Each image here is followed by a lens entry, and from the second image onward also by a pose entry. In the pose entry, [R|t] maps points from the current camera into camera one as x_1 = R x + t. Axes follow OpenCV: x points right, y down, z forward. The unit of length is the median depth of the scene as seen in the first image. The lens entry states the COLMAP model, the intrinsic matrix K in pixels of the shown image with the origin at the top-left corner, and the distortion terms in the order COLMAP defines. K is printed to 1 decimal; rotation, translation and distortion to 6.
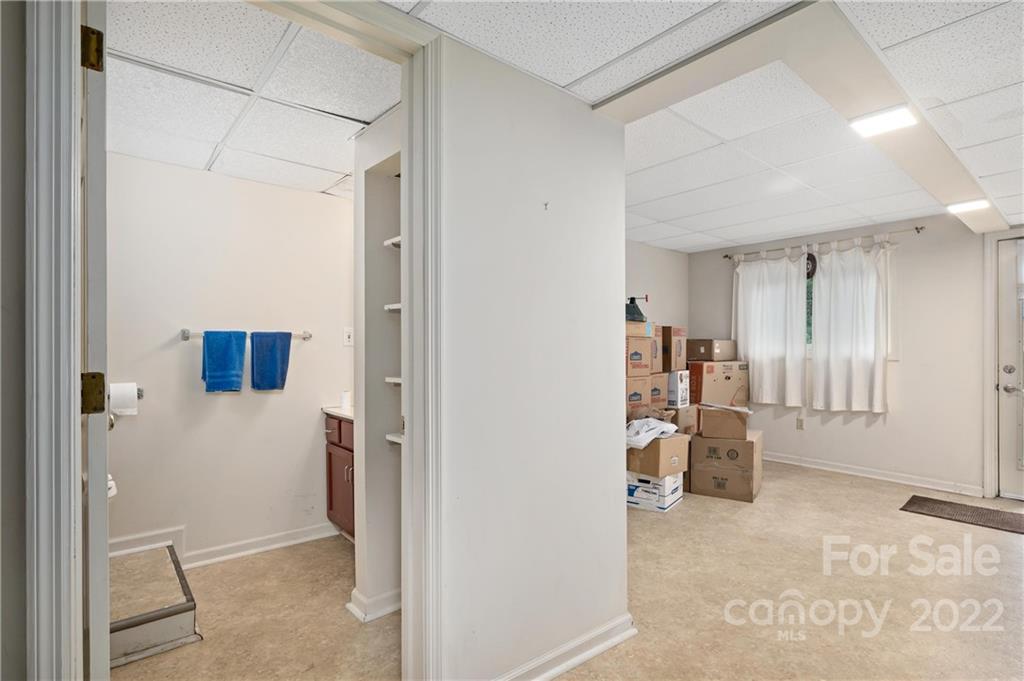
lens RADIAL K [[501.6, 0, 509.4], [0, 501.6, 339.9], [0, 0, 1]] dist [-0.003952, -0.000671]
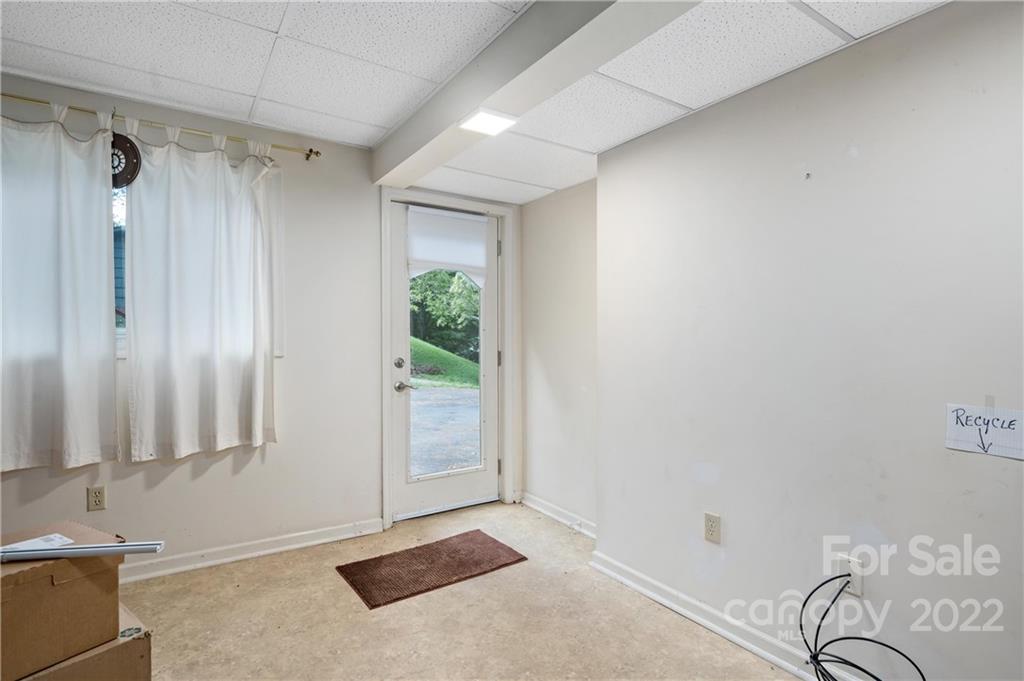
lens RADIAL K [[501.6, 0, 509.6], [0, 501.6, 359.1], [0, 0, 1]] dist [-0.003952, -0.000671]
pose [[0.100608, -0.030683, 0.994453, 0.419487], [-0.011103, 0.999427, 0.031960, 0.047530], [-0.994864, -0.014256, 0.100210, 1.494370]]
